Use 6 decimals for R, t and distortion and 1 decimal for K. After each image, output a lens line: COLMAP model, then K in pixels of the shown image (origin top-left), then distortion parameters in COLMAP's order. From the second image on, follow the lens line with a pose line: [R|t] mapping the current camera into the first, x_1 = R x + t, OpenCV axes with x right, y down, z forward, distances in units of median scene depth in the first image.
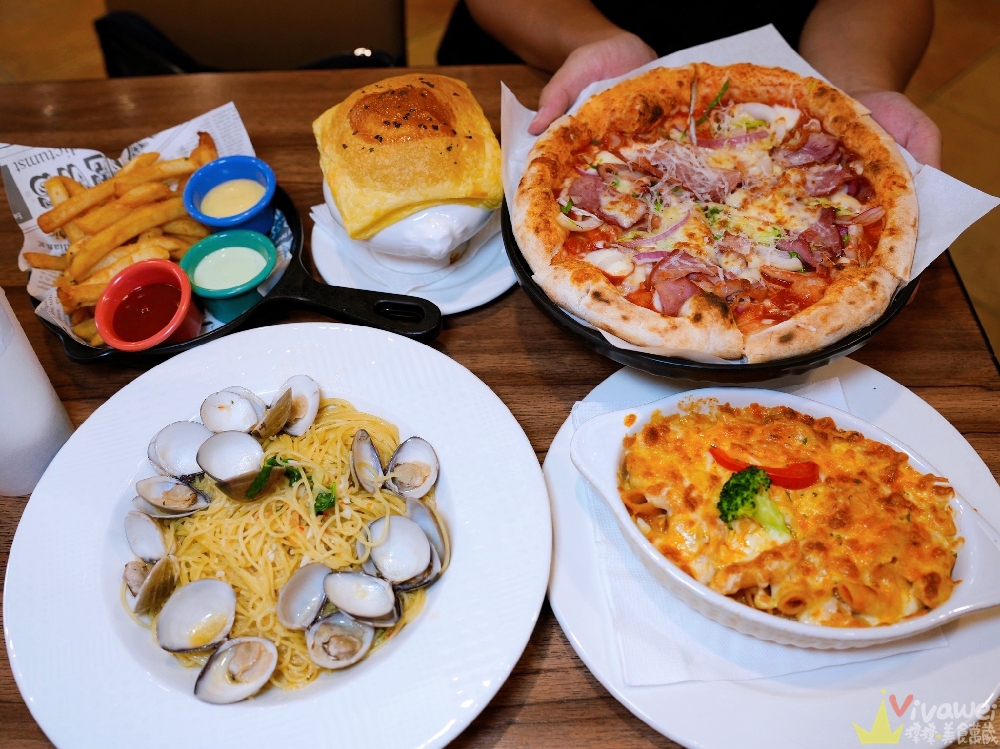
lens RADIAL K [[946.4, 0, 500.0], [0, 946.4, 374.5], [0, 0, 1]] dist [-0.112527, 0.111738]
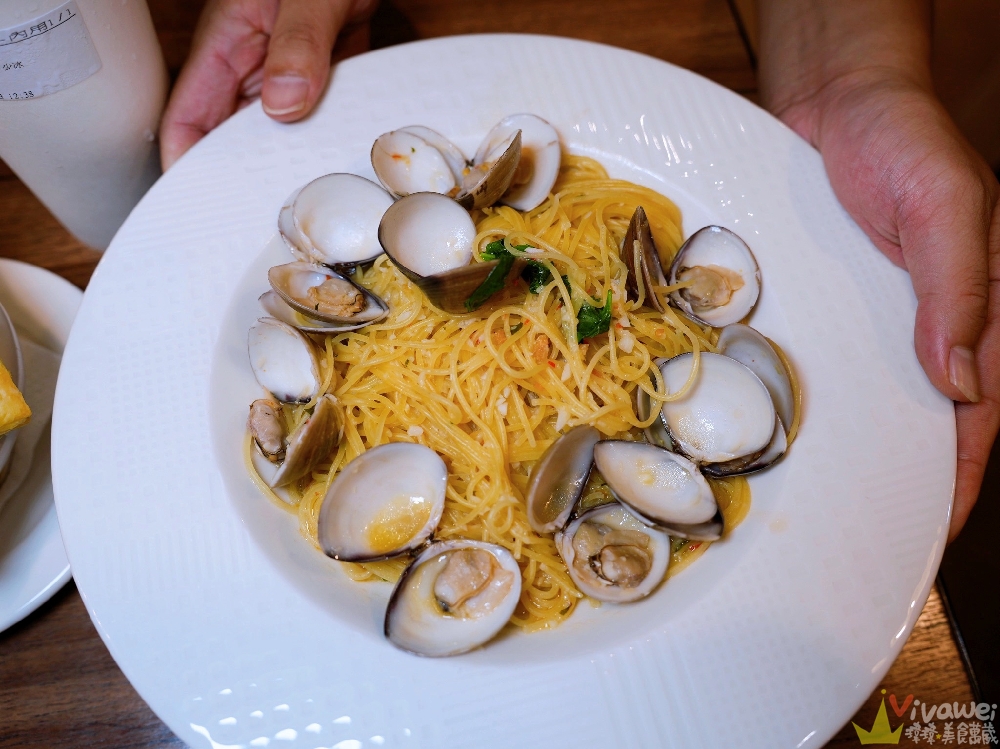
lens RADIAL K [[946.4, 0, 500.0], [0, 946.4, 374.5], [0, 0, 1]] dist [-0.112527, 0.111738]
pose [[0.997603, 0.069197, 0.000284, -0.244228], [-0.067861, 0.977530, 0.199575, 0.052302], [0.013532, -0.199116, 0.979883, 0.407665]]
